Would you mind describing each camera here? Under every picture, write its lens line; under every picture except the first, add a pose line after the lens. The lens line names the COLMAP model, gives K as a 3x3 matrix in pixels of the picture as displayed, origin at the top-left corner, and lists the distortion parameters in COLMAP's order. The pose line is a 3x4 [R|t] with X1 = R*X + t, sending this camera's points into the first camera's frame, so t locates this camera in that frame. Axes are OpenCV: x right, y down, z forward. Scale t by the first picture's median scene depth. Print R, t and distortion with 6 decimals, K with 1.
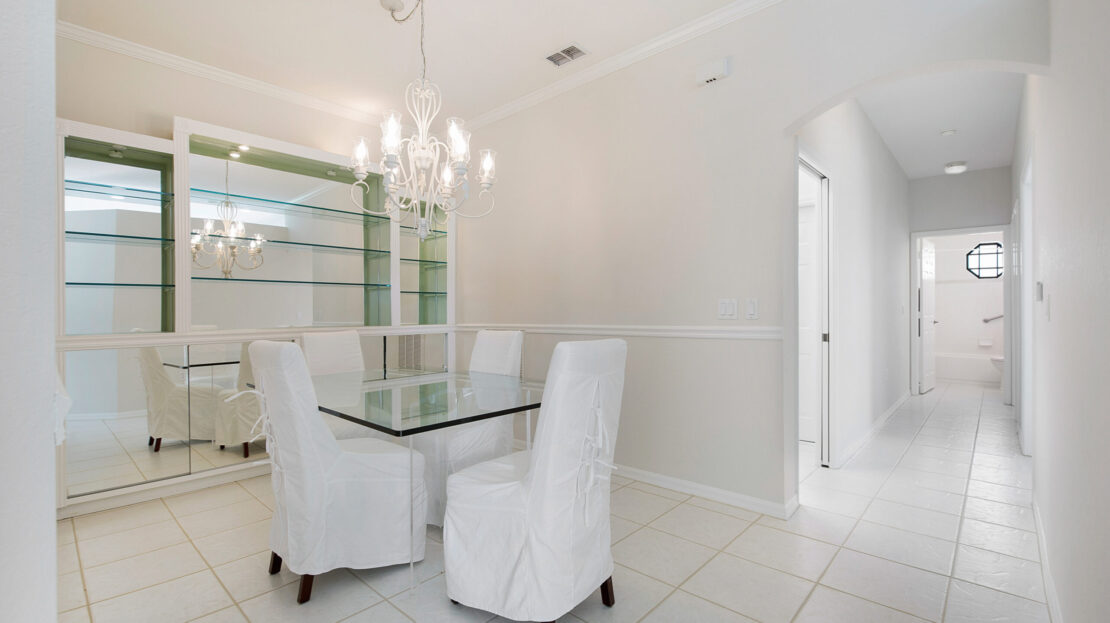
lens RADIAL K [[482.0, 0, 558.2], [0, 482.0, 313.9], [0, 0, 1]] dist [-0.001340, -0.013837]
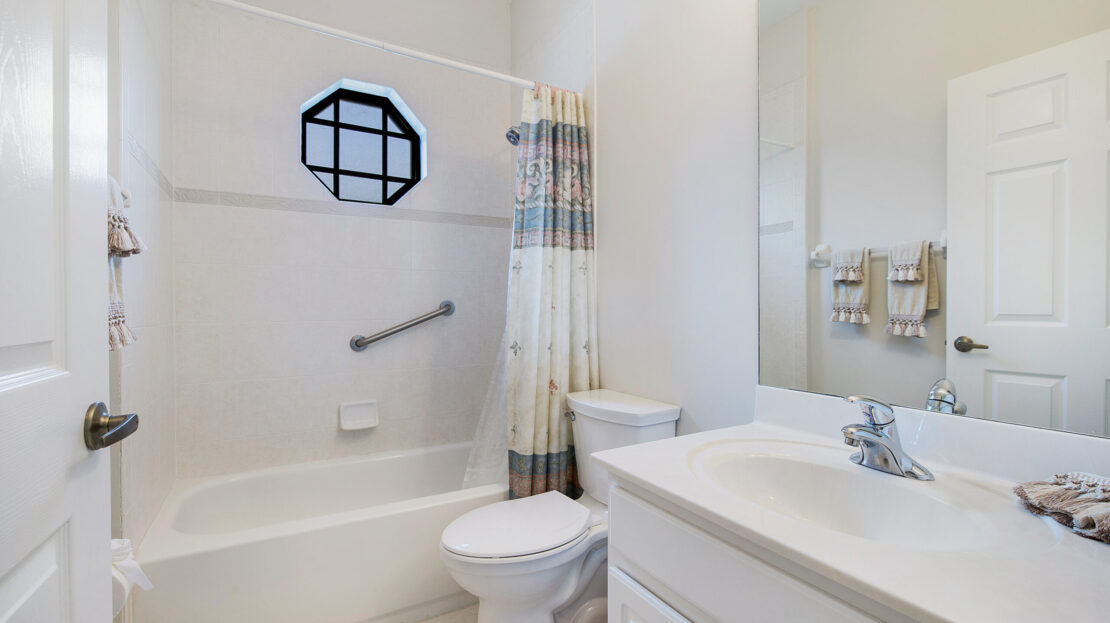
lens RADIAL K [[482.0, 0, 558.2], [0, 482.0, 313.9], [0, 0, 1]] dist [-0.001340, -0.013837]
pose [[0.288984, -0.002942, 0.957329, 0.637398], [0.001009, 0.999996, 0.002768, -0.005083], [-0.957333, 0.000166, 0.288986, 0.786216]]
